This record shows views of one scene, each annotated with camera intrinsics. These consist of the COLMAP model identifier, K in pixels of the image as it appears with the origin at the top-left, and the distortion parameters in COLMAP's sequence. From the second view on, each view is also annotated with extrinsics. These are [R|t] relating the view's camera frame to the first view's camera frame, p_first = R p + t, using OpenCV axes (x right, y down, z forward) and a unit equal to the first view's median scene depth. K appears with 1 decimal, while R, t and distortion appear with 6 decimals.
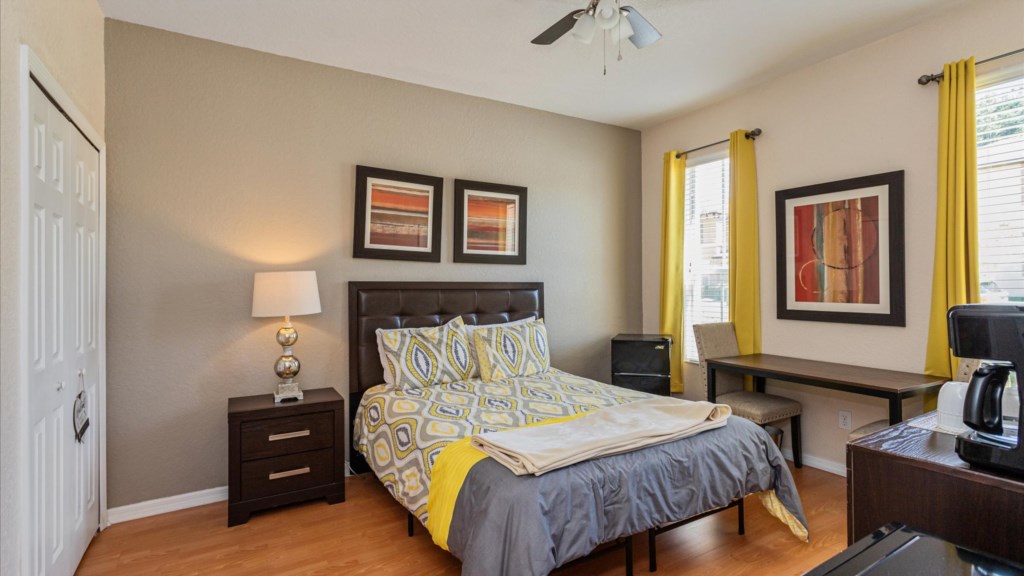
lens RADIAL K [[481.6, 0, 520.1], [0, 481.6, 279.3], [0, 0, 1]] dist [0.006109, 0.002517]
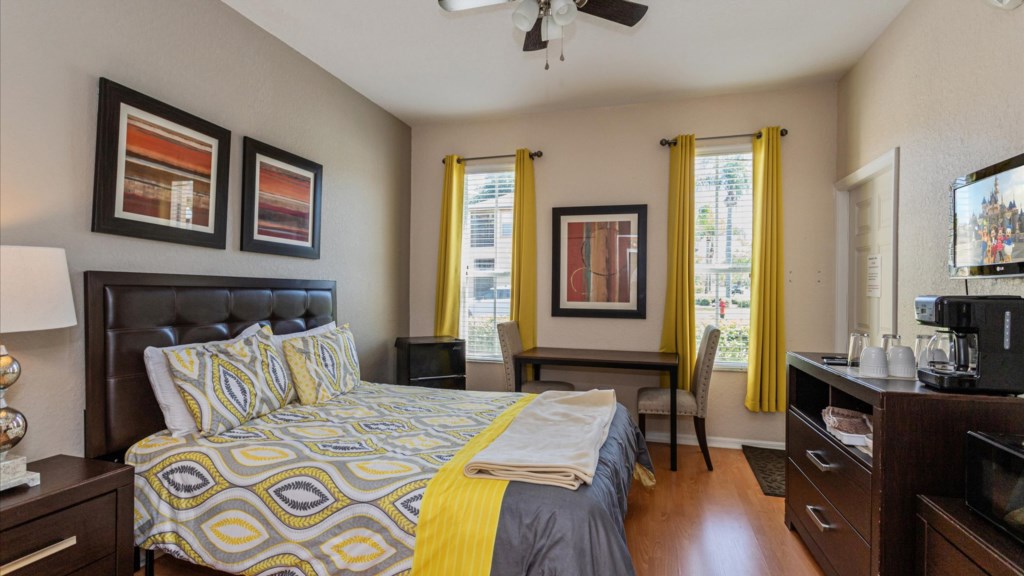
lens RADIAL K [[481.6, 0, 511.0], [0, 481.6, 287.8], [0, 0, 1]] dist [0.006109, 0.002517]
pose [[0.750166, 0.013641, 0.661109, -0.346383], [-0.018900, 0.999821, 0.000817, 0.014608], [-0.660980, -0.013108, 0.750289, 0.202046]]
